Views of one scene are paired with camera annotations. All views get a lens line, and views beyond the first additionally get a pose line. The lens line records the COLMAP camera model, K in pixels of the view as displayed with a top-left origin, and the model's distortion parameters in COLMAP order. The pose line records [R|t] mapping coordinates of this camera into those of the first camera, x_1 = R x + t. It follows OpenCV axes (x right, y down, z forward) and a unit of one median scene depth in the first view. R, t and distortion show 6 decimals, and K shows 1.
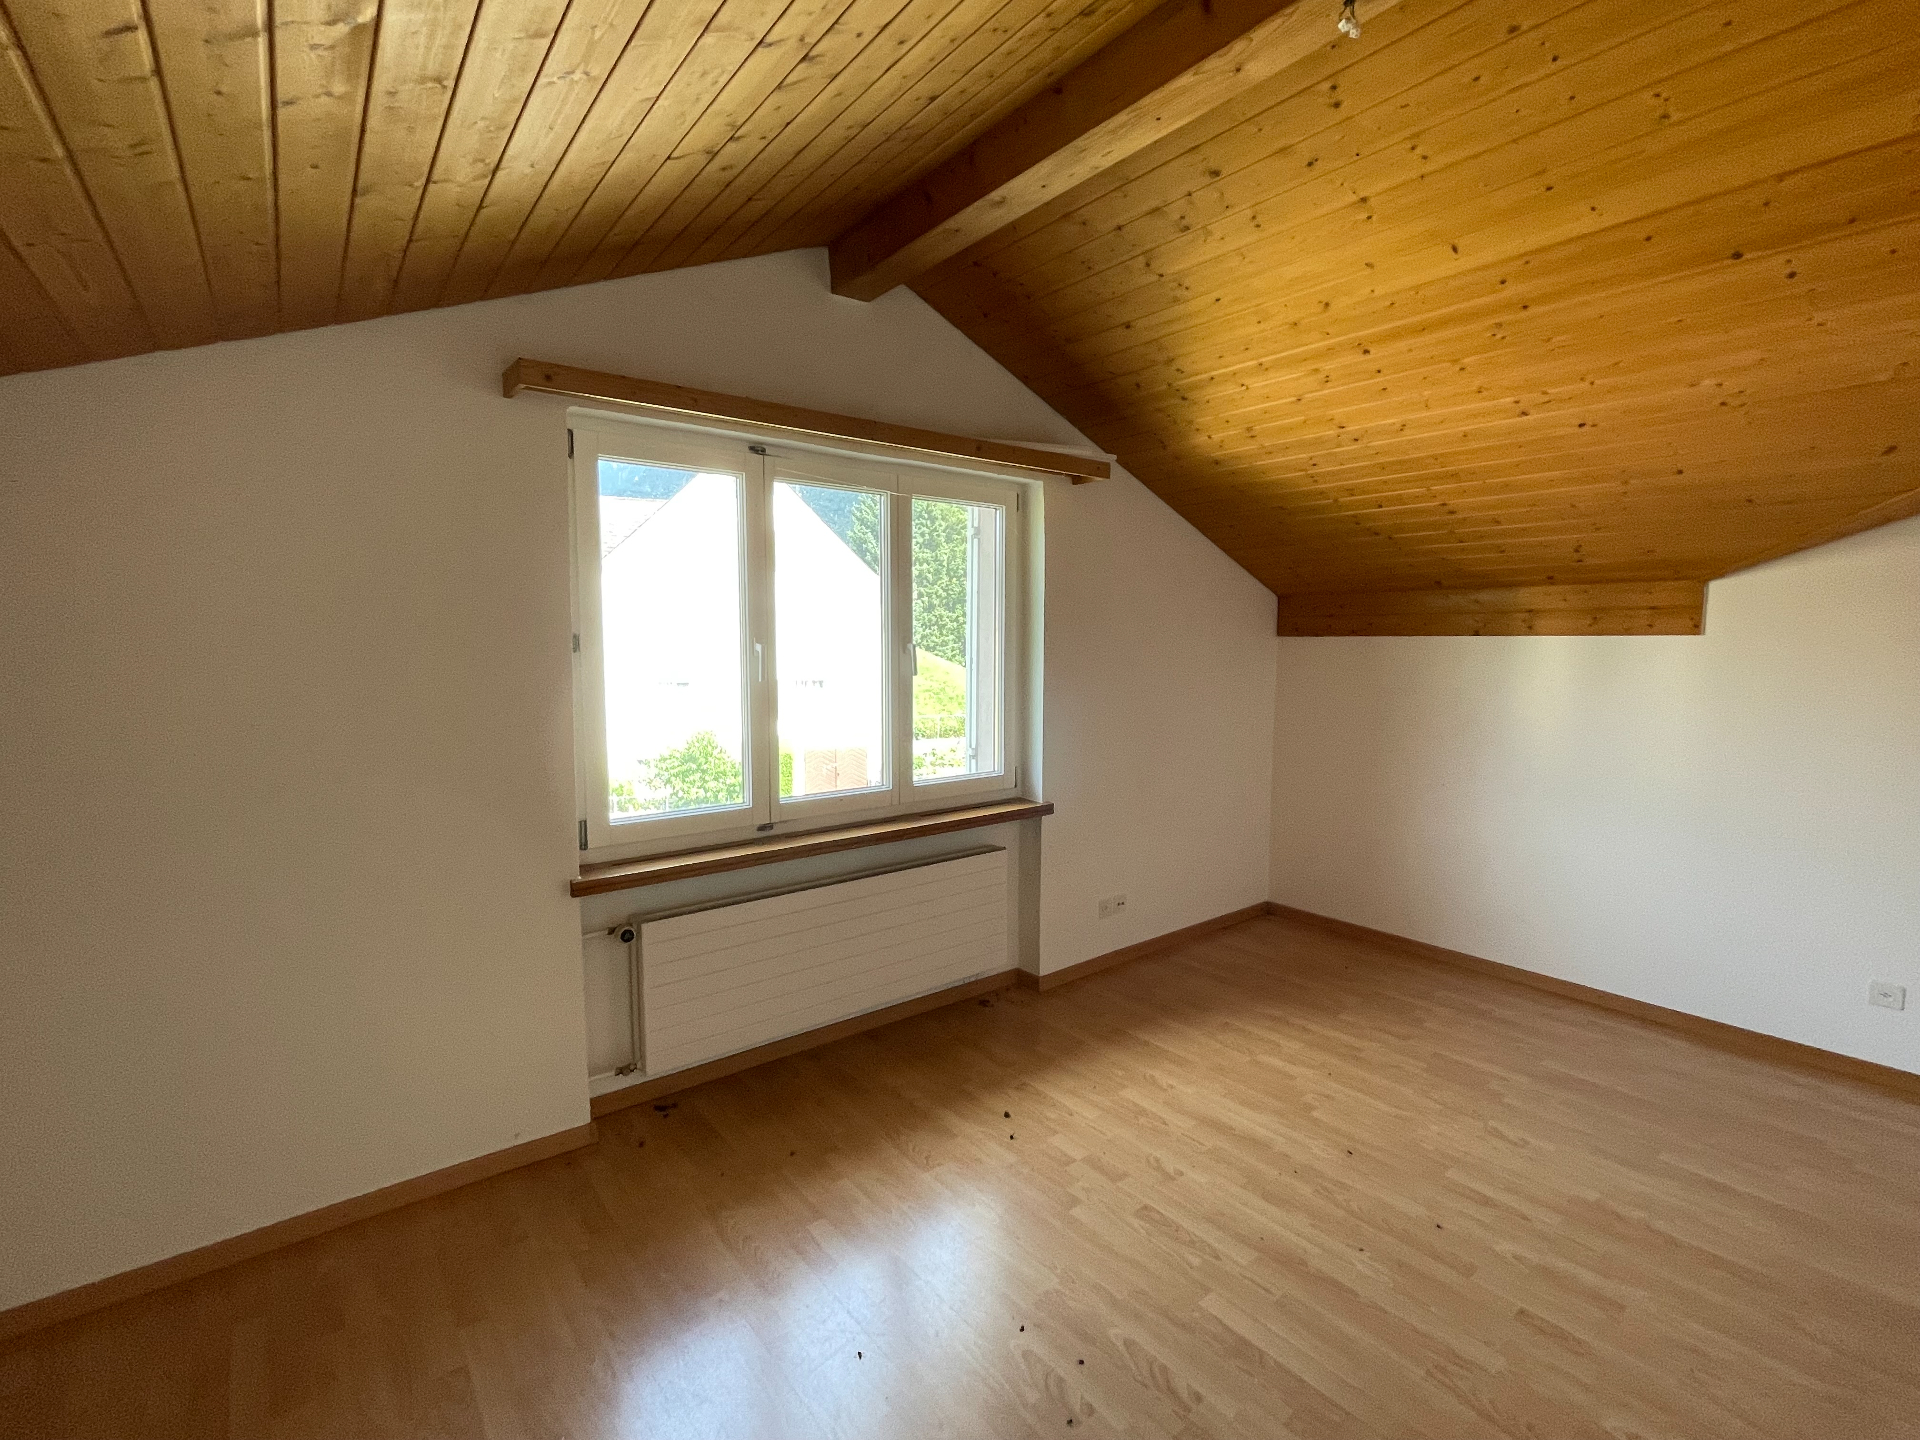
lens RADIAL K [[874.4, 0, 960.0], [0, 874.4, 720.0], [0, 0, 1]] dist [0.001560, 0.000077]
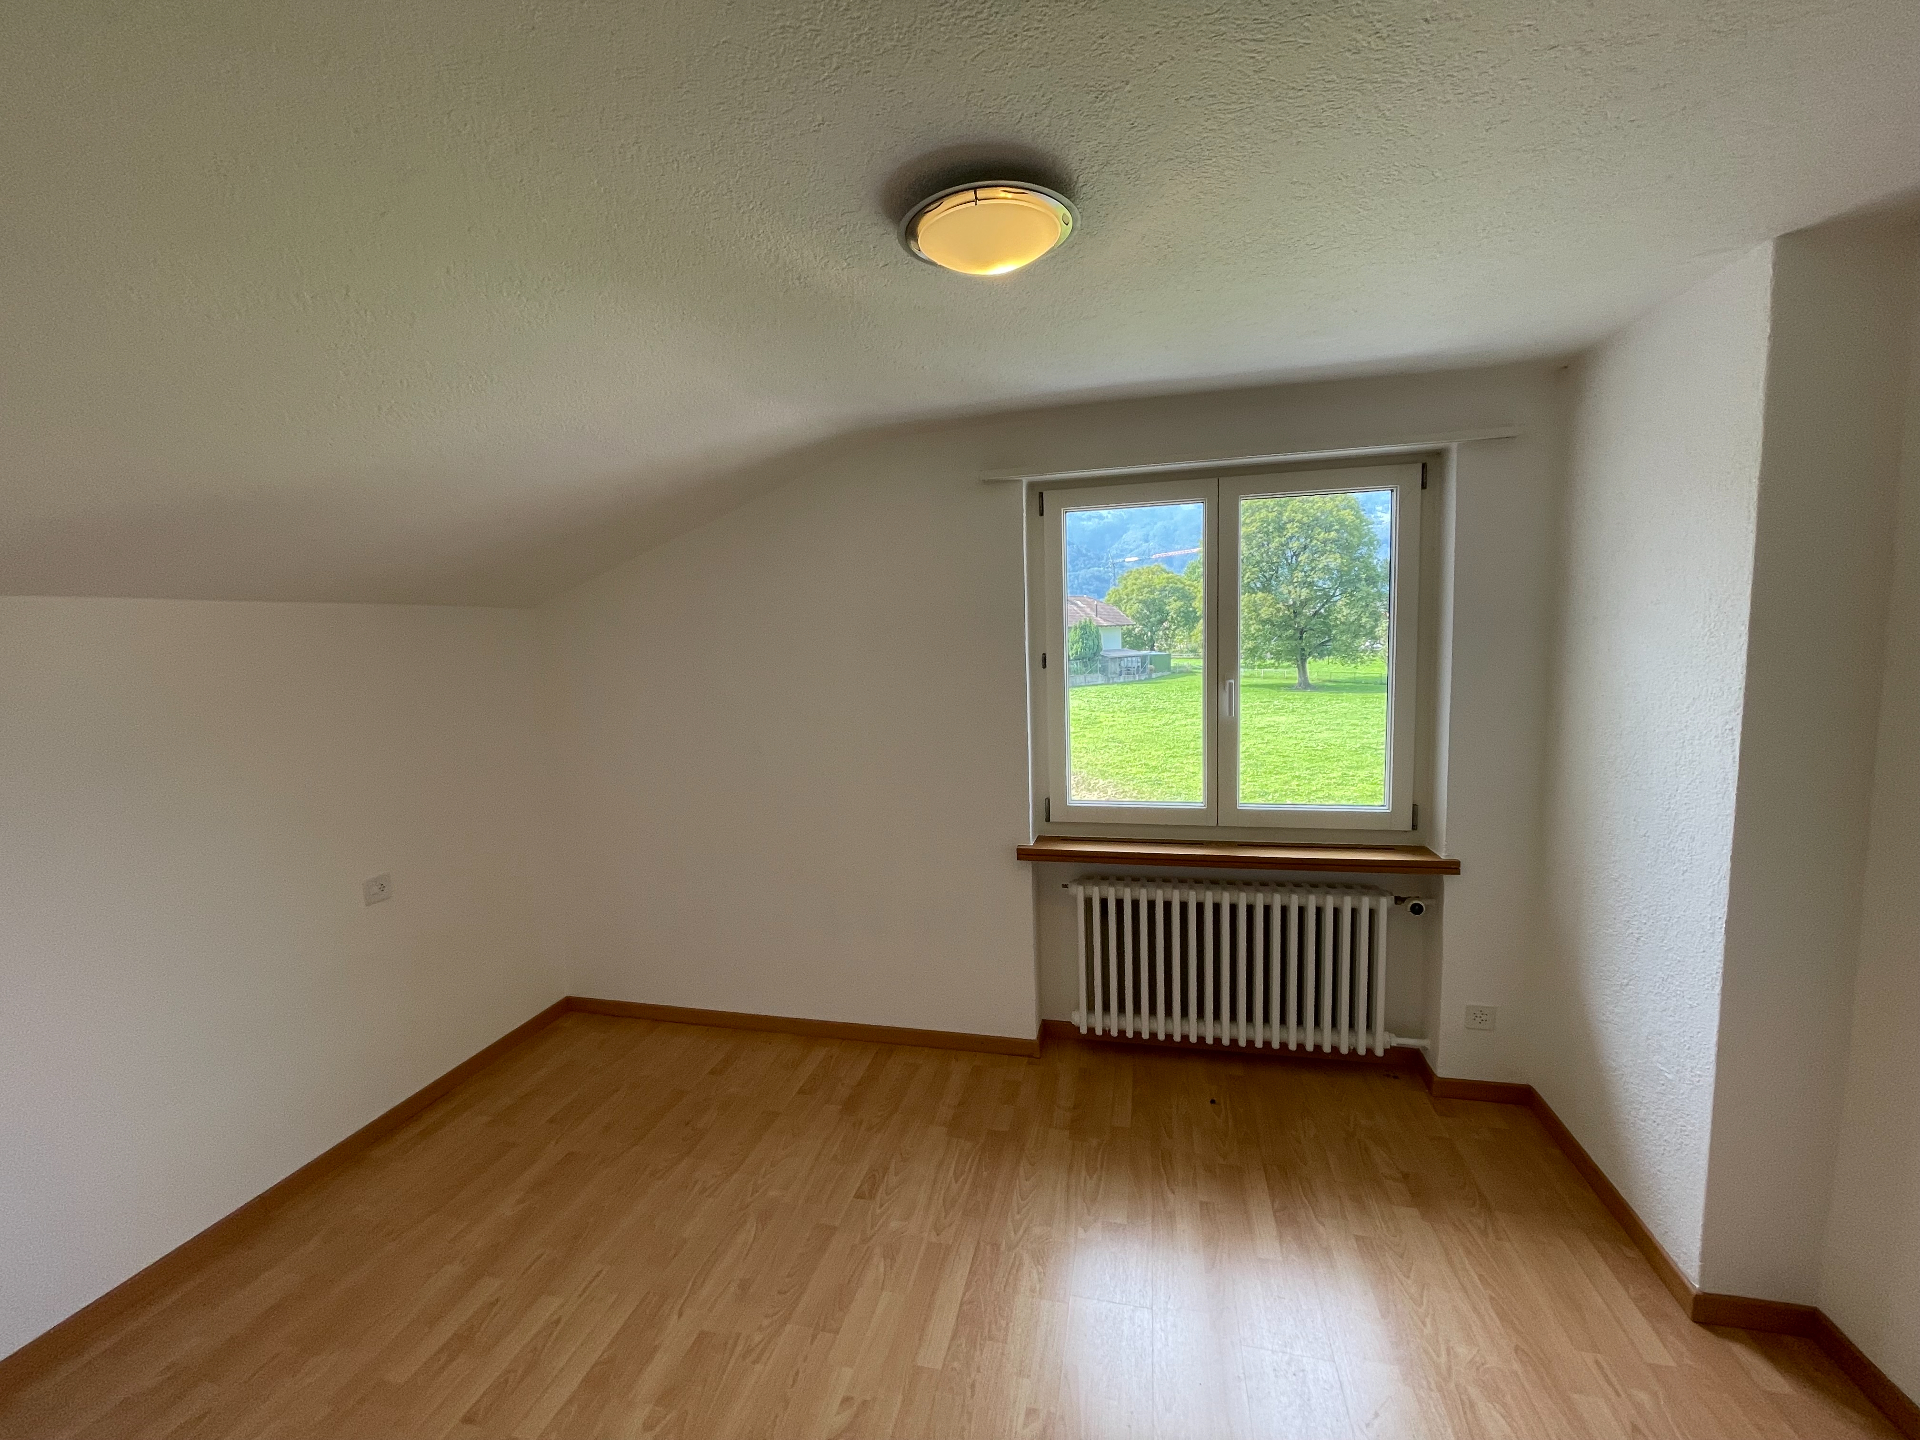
lens RADIAL K [[727.0, 0, 960.0], [0, 727.0, 720.0], [0, 0, 1]] dist [-0.000789, -0.000039]
pose [[0.624168, 0.049395, -0.779727, 0.319647], [-0.047190, 0.998561, 0.025483, -0.023283], [0.779864, 0.020890, 0.625601, 0.256961]]
